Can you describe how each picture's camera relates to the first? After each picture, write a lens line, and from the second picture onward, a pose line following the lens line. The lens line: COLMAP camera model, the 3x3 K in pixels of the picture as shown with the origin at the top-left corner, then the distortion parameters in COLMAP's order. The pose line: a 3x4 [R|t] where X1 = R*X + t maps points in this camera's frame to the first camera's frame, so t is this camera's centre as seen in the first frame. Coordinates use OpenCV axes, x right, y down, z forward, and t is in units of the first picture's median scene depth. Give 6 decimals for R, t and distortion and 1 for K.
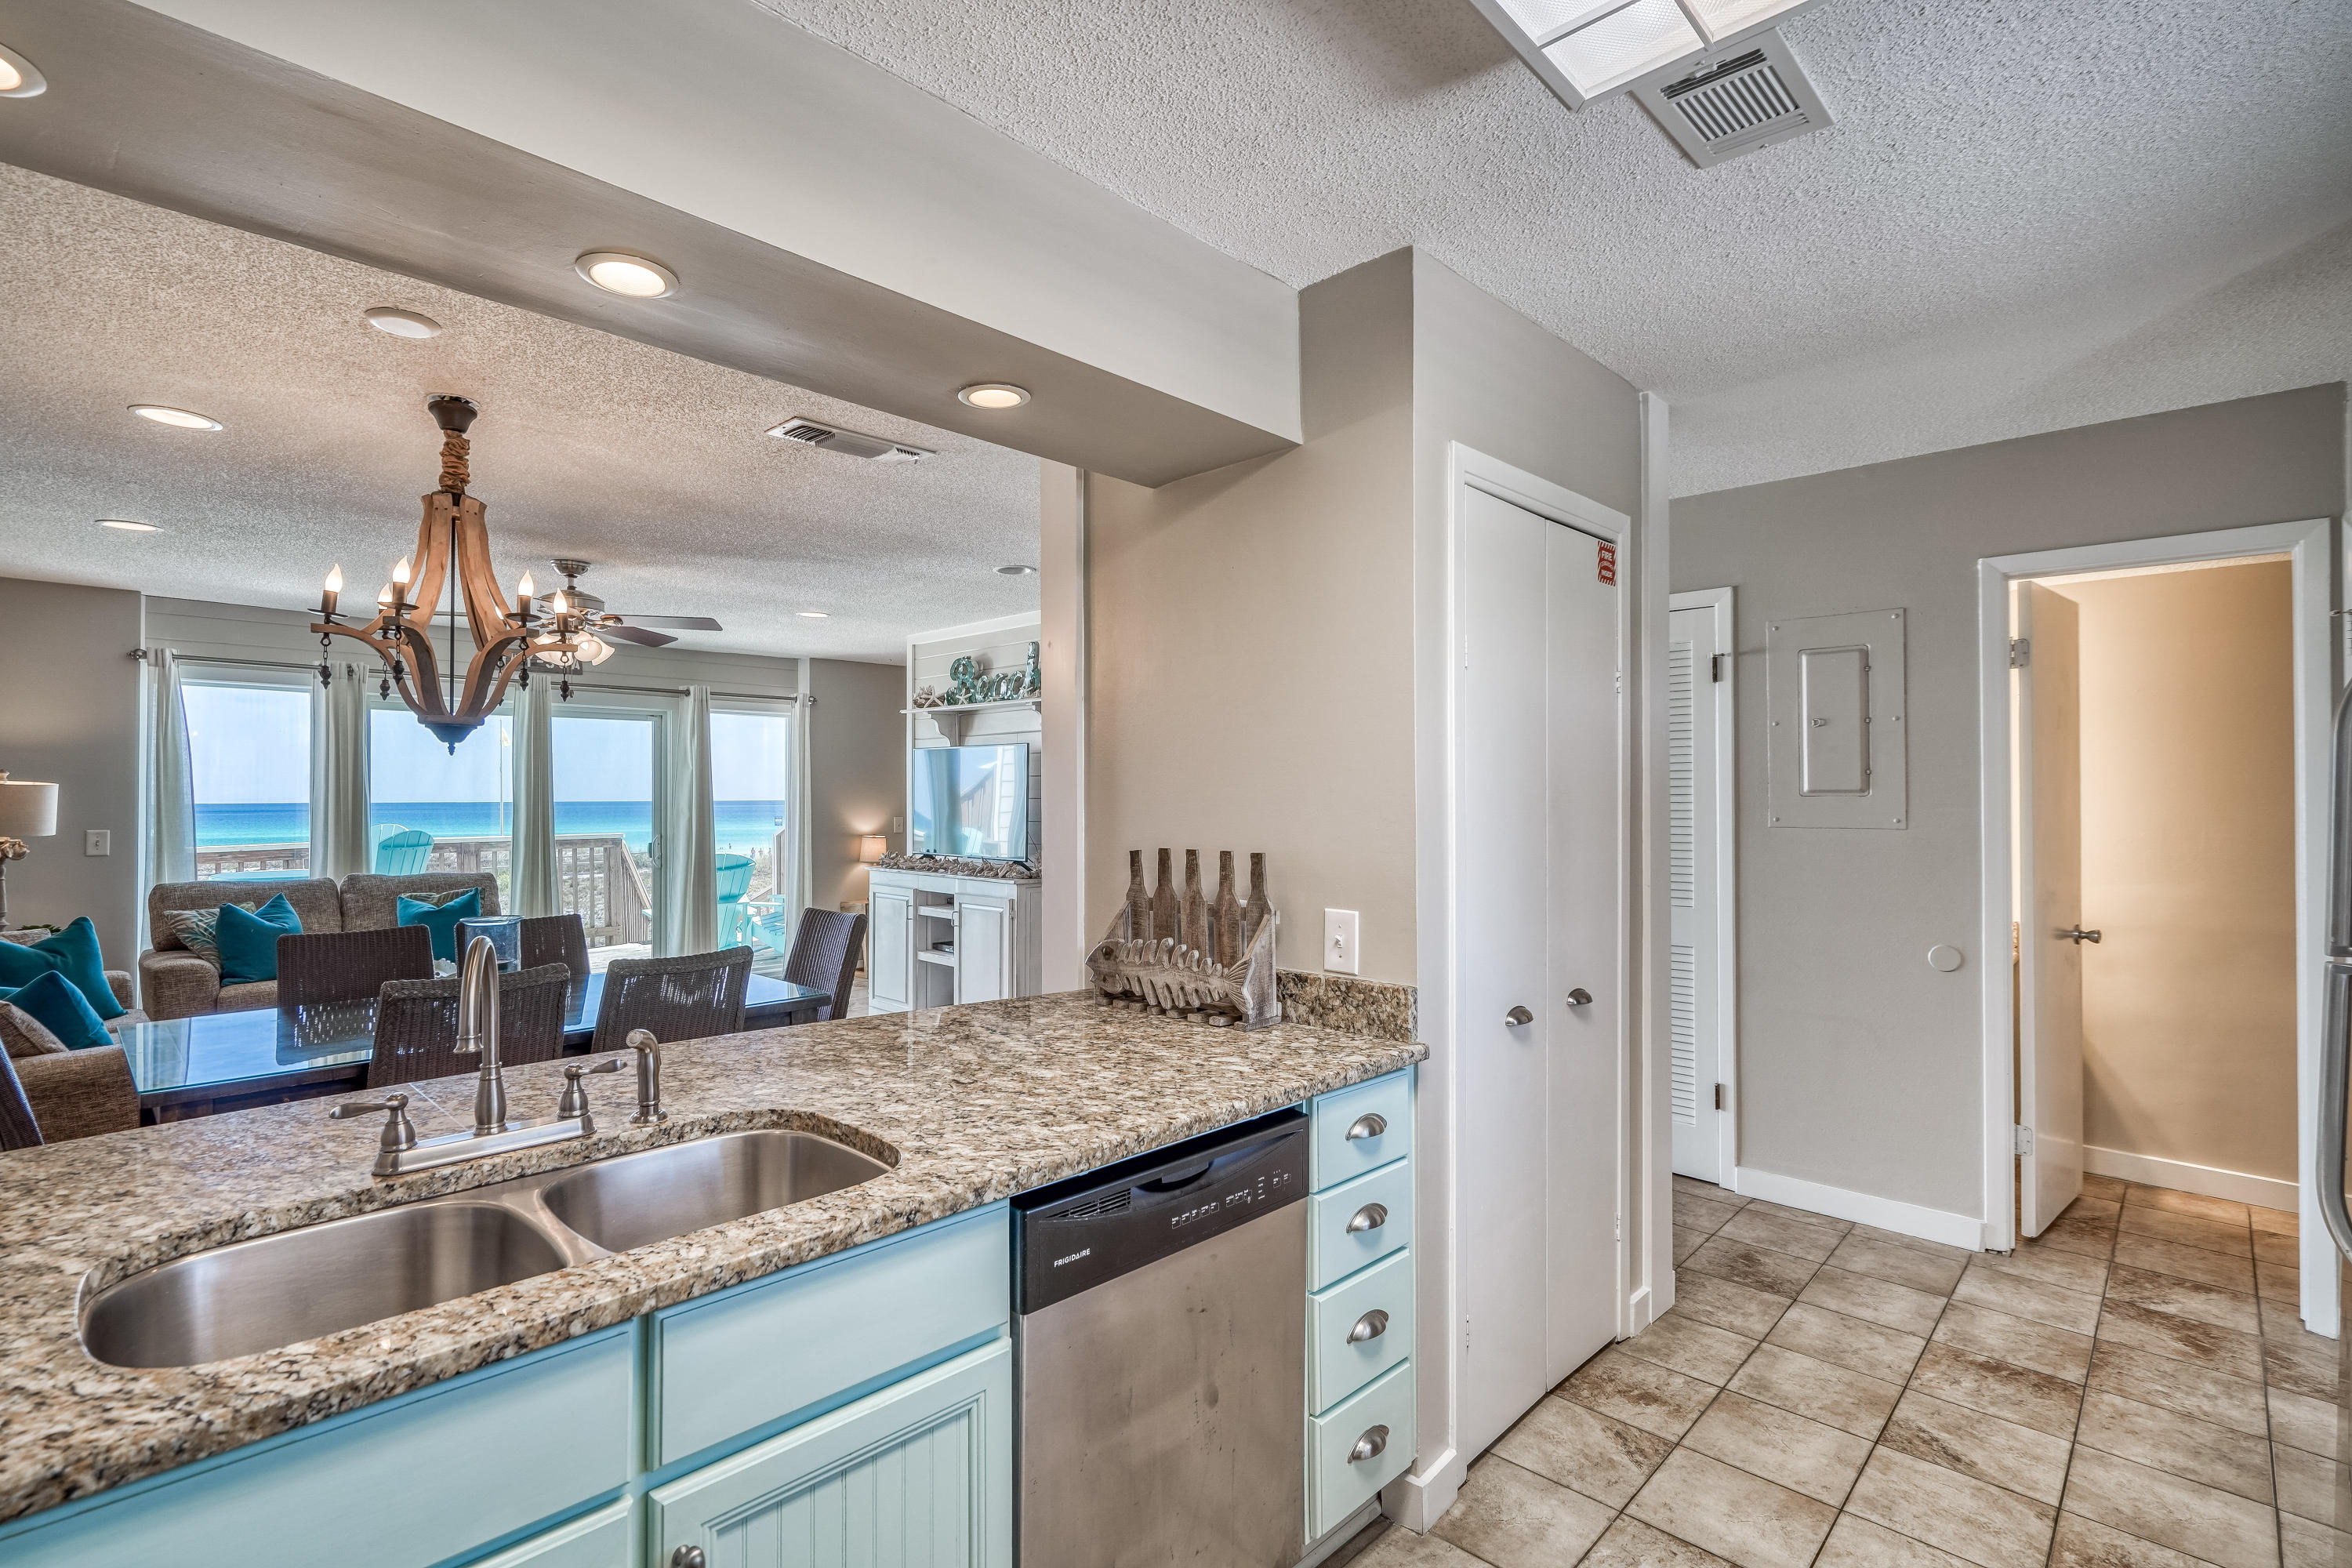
lens RADIAL K [[1076.8, 0, 1151.0], [0, 1076.8, 789.1], [0, 0, 1]] dist [-0.016417, 0.000594]
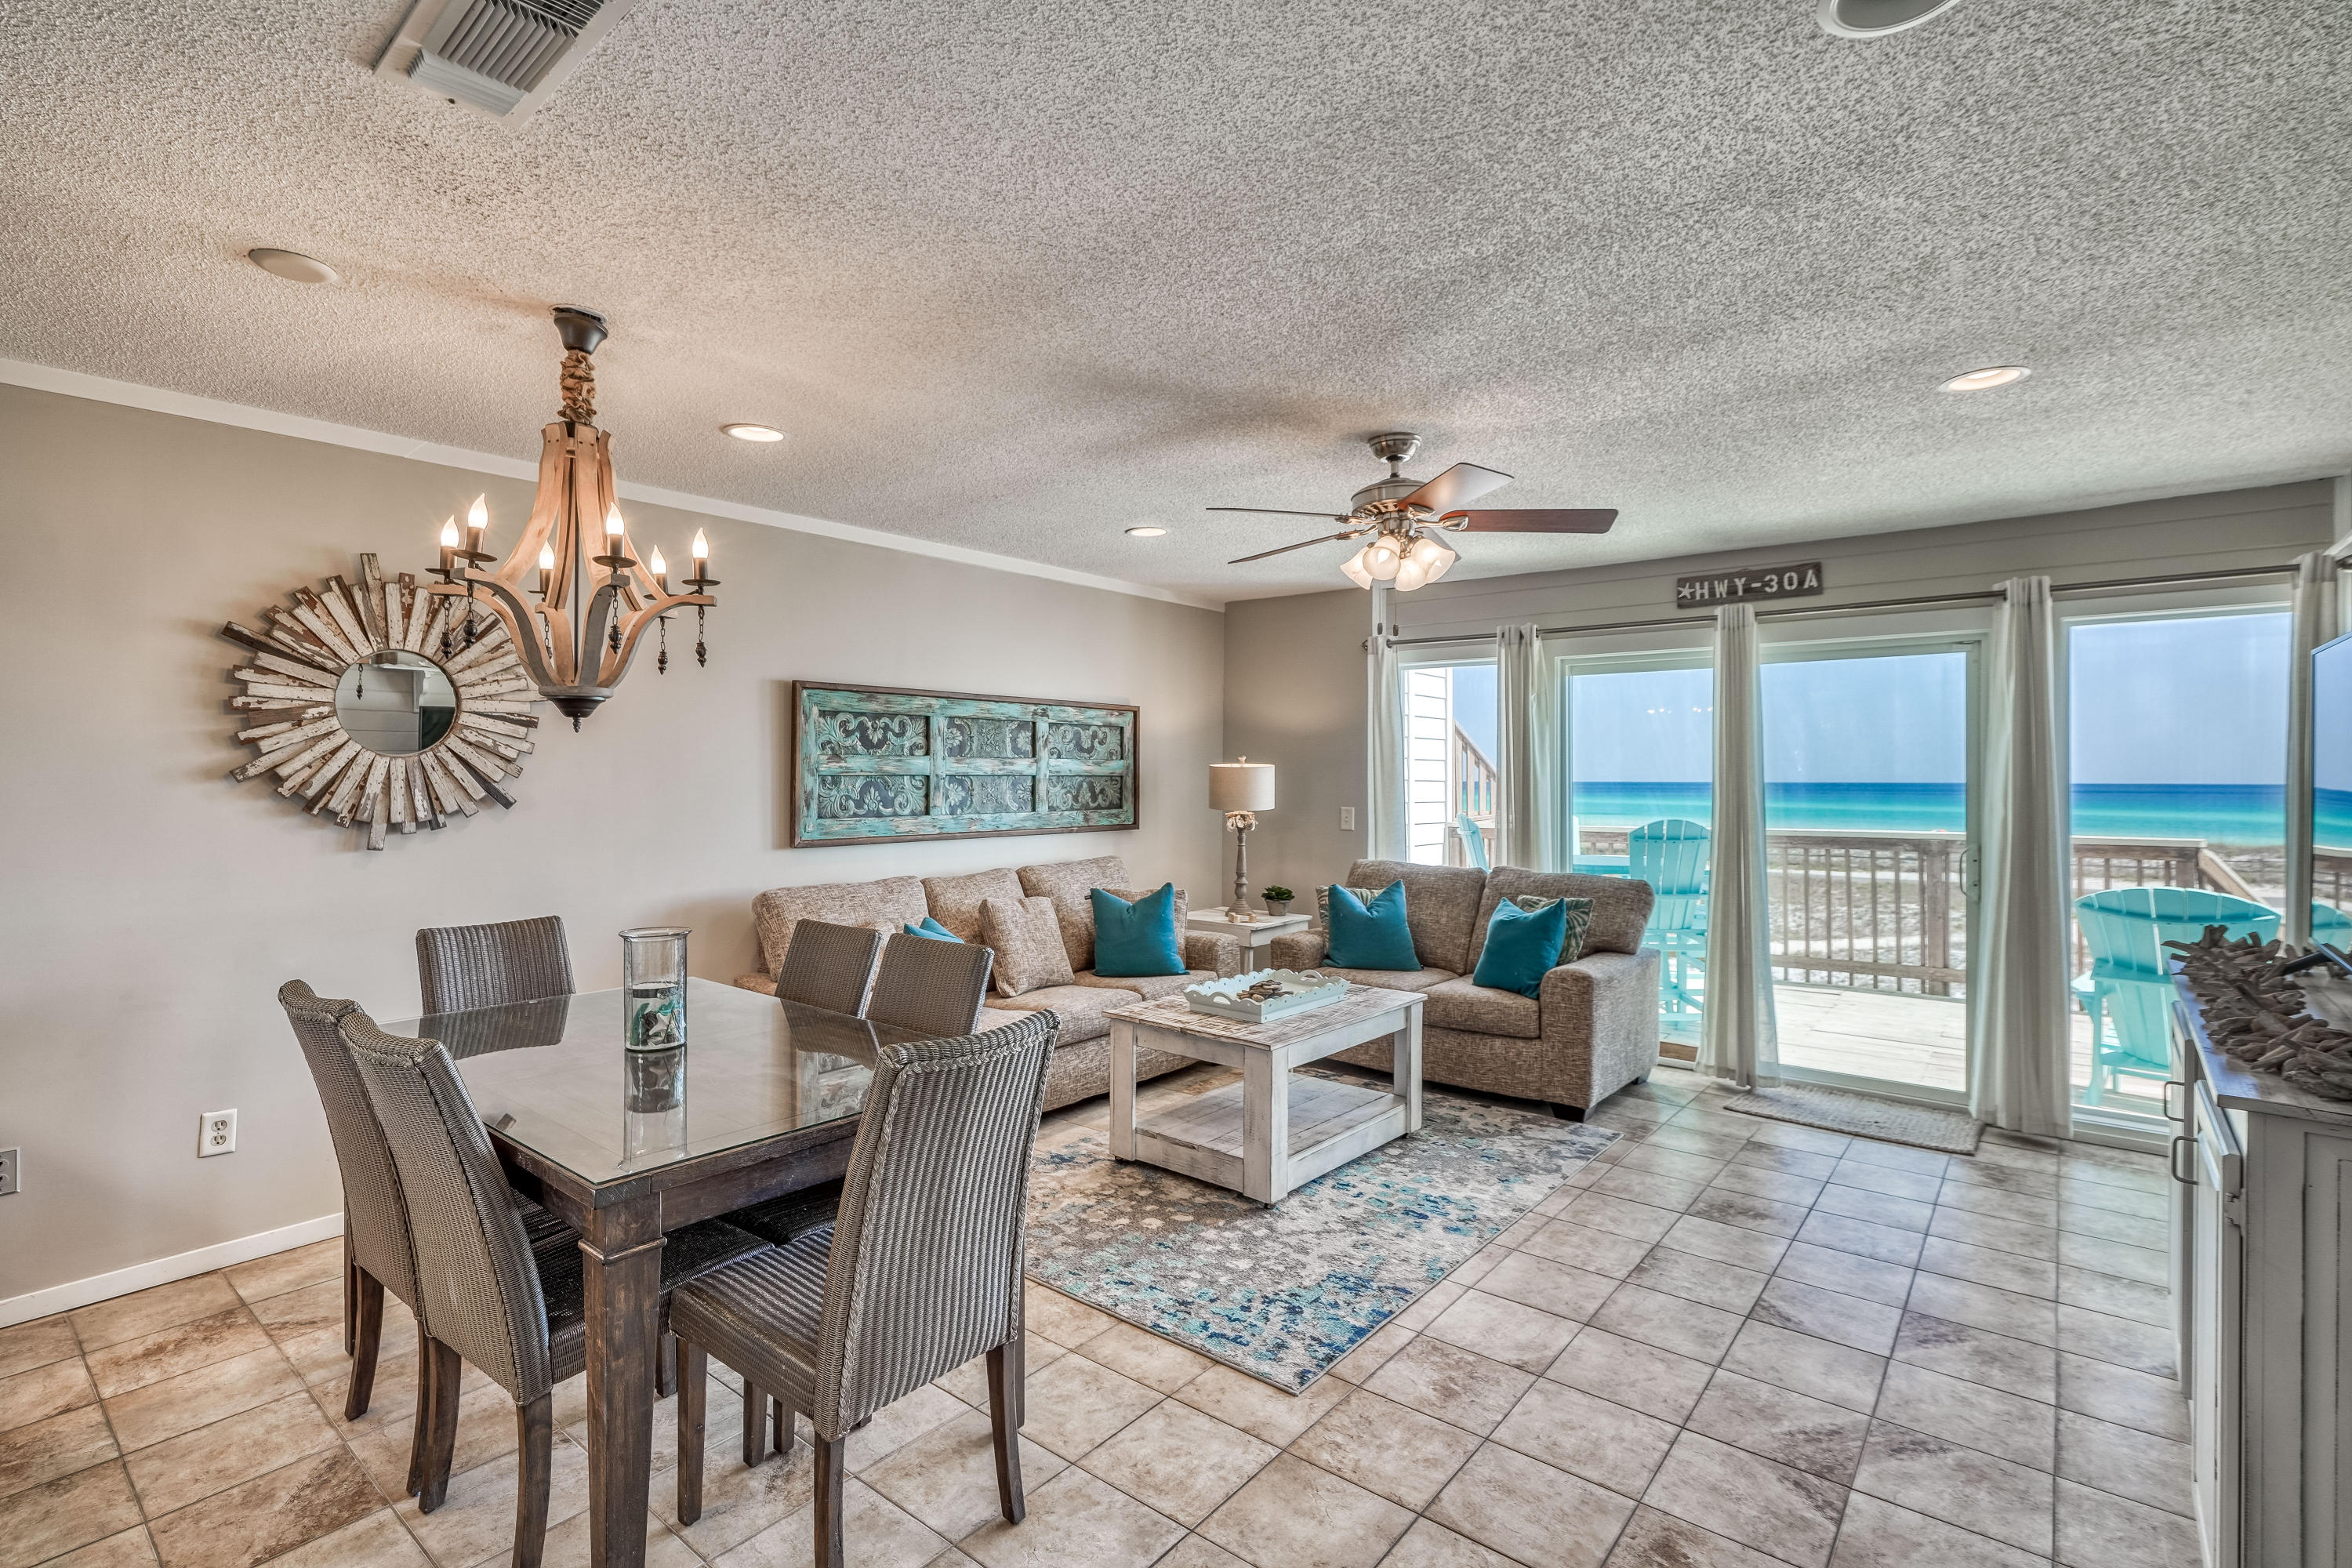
lens RADIAL K [[1076.8, 0, 1174.7], [0, 1076.8, 762.4], [0, 0, 1]] dist [-0.016417, 0.000594]
pose [[0.071842, -0.010847, -0.997357, 0.107073], [0.004808, 0.999933, -0.010528, 0.002036], [0.997404, -0.004039, 0.071889, 0.637666]]
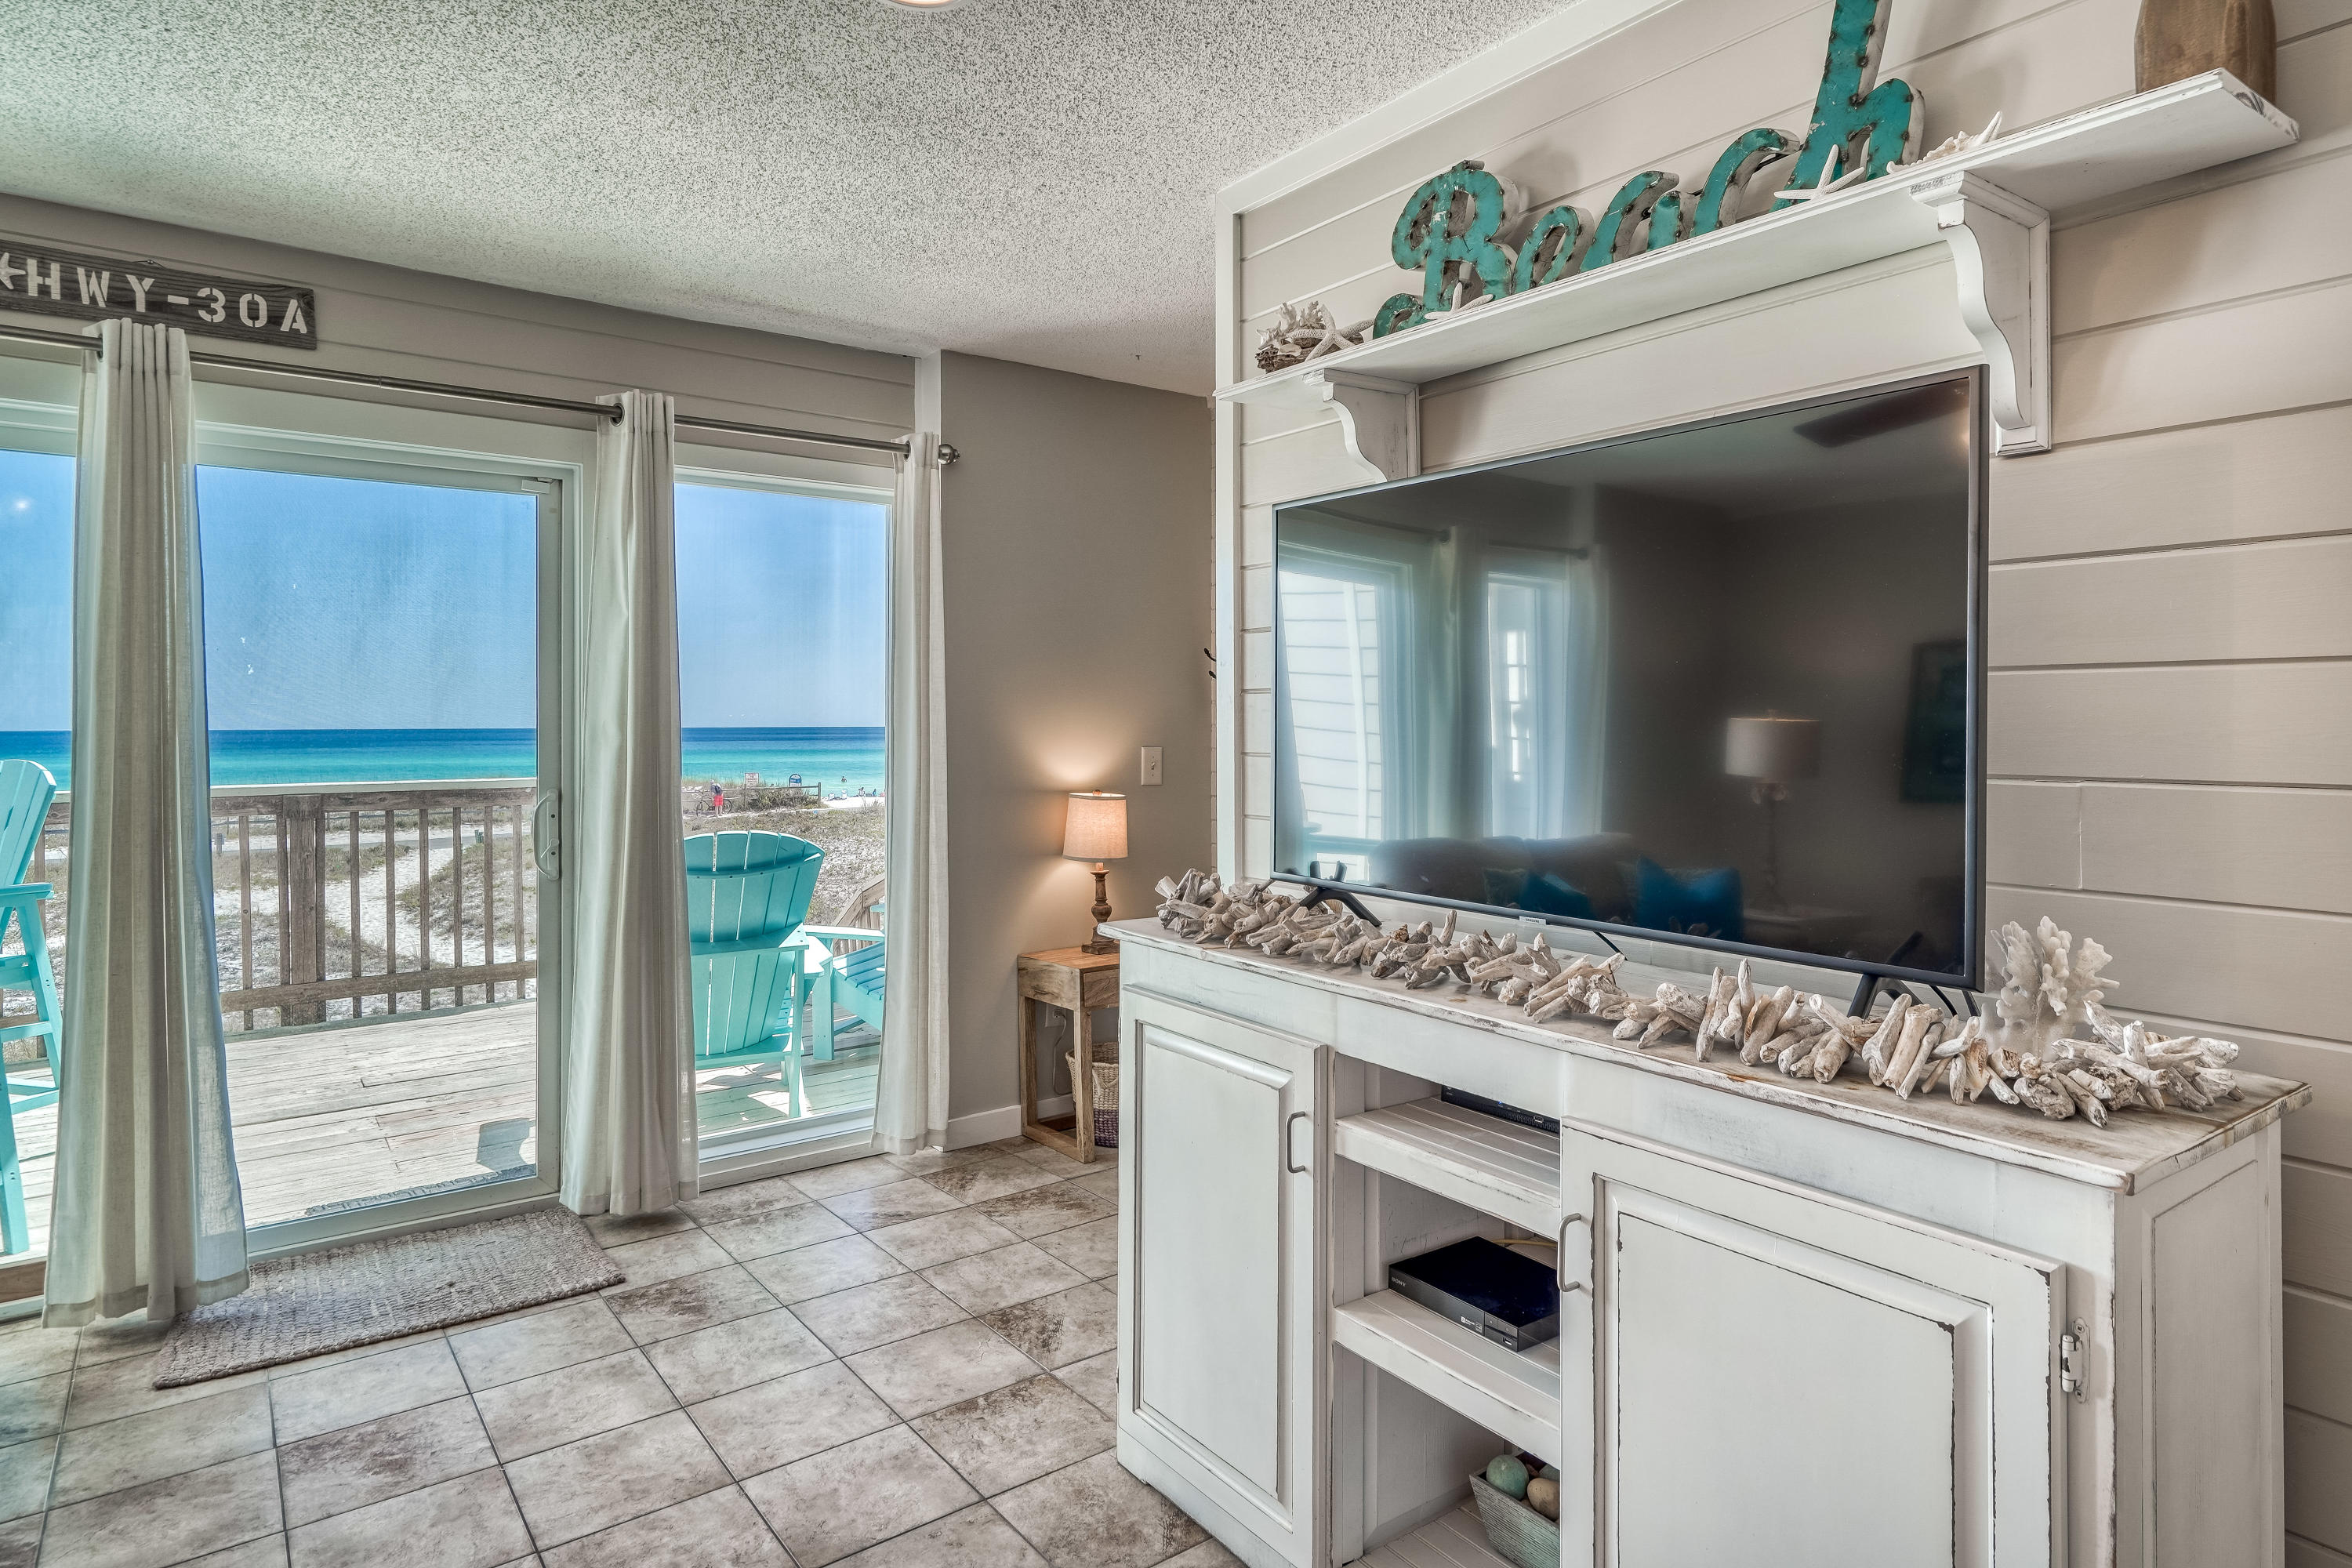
lens RADIAL K [[1291.9, 0, 1161.0], [0, 1291.9, 721.1], [0, 0, 1]] dist [0.007450, 0.000381]
pose [[0.985945, -0.000421, -0.167072, -0.206238], [0.001756, 0.999968, 0.007845, 0.016925], [0.167064, -0.008028, 0.985913, 0.708987]]
